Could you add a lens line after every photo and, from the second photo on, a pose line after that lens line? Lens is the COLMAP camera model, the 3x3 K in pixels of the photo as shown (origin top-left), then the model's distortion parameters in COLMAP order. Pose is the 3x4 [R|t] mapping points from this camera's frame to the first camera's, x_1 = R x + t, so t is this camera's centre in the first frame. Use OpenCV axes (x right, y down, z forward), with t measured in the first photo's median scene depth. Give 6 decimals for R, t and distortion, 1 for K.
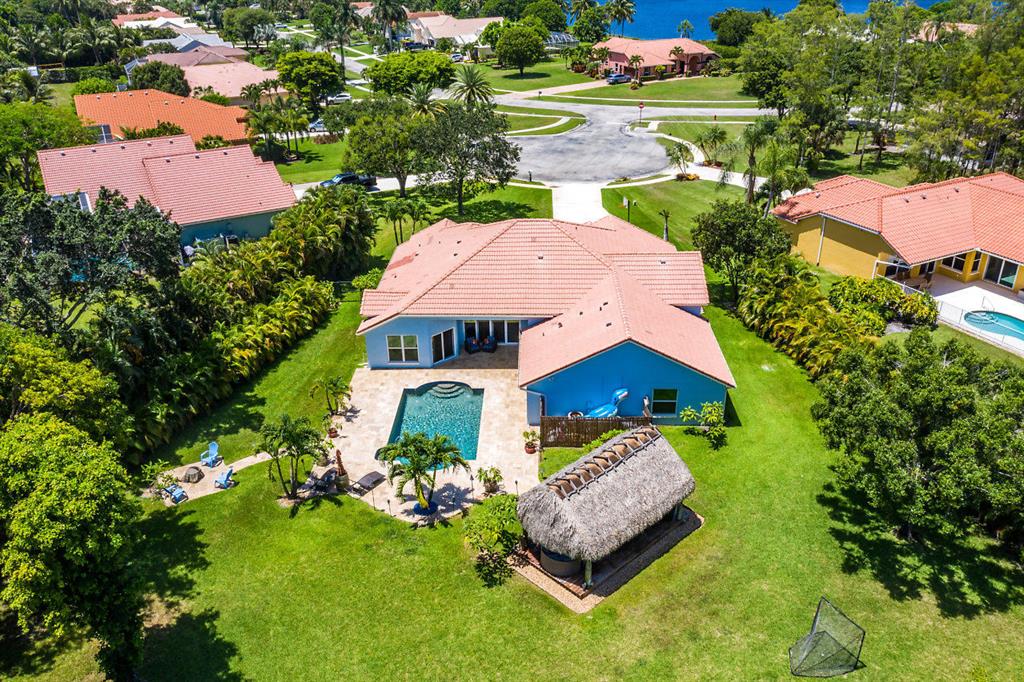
lens RADIAL K [[802.6, 0, 509.5], [0, 802.6, 340.2], [0, 0, 1]] dist [-0.018199, 0.004259]
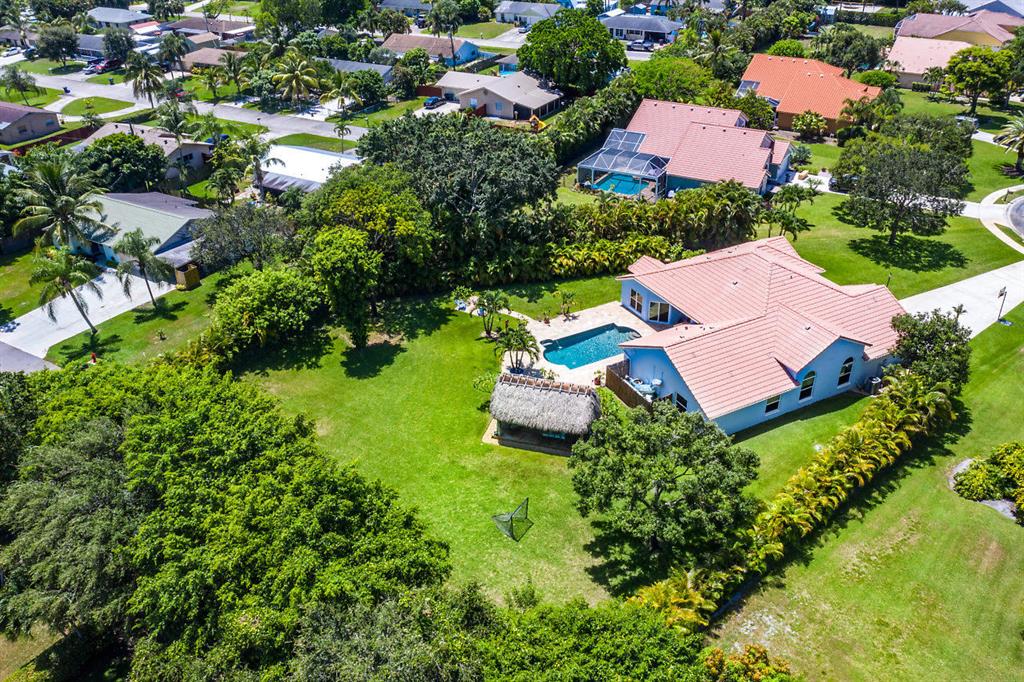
lens RADIAL K [[802.6, 0, 509.5], [0, 802.6, 340.2], [0, 0, 1]] dist [-0.018199, 0.004259]
pose [[0.486828, 0.448371, -0.749641, 0.748024], [-0.365713, 0.883991, 0.291228, -0.226945], [0.793254, 0.132376, 0.594327, -0.042519]]
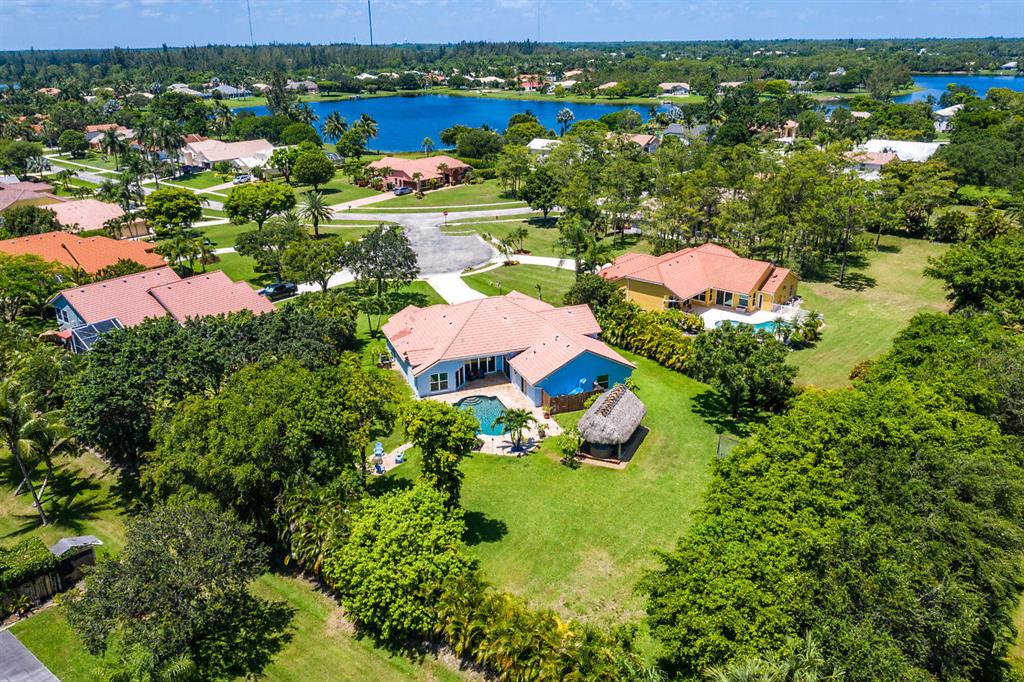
lens RADIAL K [[802.6, 0, 509.5], [0, 802.6, 340.2], [0, 0, 1]] dist [-0.018199, 0.004259]
pose [[0.924884, -0.126598, 0.358556, -0.484312], [0.163742, 0.983643, -0.075064, 0.061536], [-0.343188, 0.128136, 0.930485, -0.492583]]
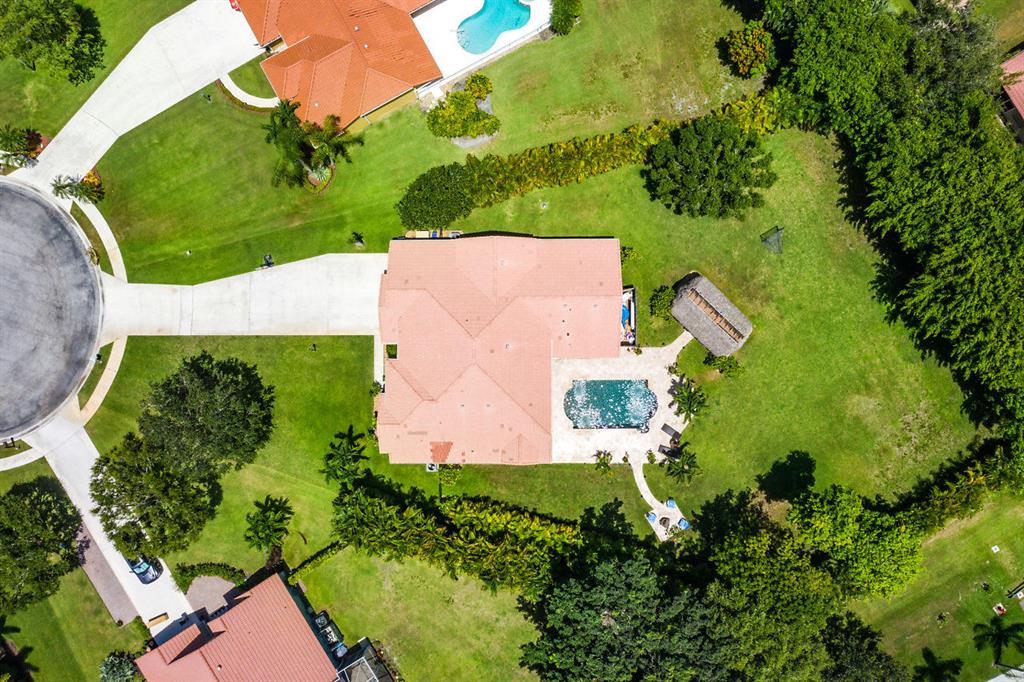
lens RADIAL K [[802.6, 0, 509.5], [0, 802.6, 340.2], [0, 0, 1]] dist [-0.018199, 0.004259]
pose [[-0.039662, -0.999170, 0.009253, 0.034087], [0.475545, -0.010731, 0.879626, -1.183195], [-0.878797, 0.039288, 0.475576, 0.255154]]
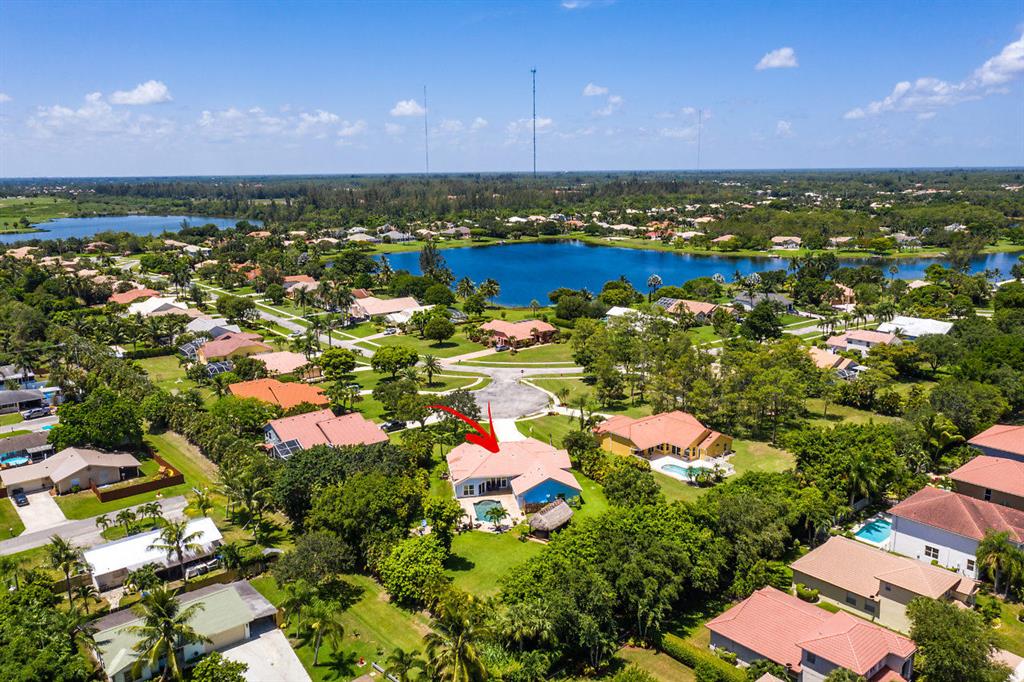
lens RADIAL K [[802.6, 0, 509.5], [0, 802.6, 340.2], [0, 0, 1]] dist [-0.018199, 0.004259]
pose [[0.981272, -0.033612, 0.189674, -0.429272], [0.079470, 0.967597, -0.239668, 0.158677], [-0.175473, 0.250253, 0.952146, -1.560138]]
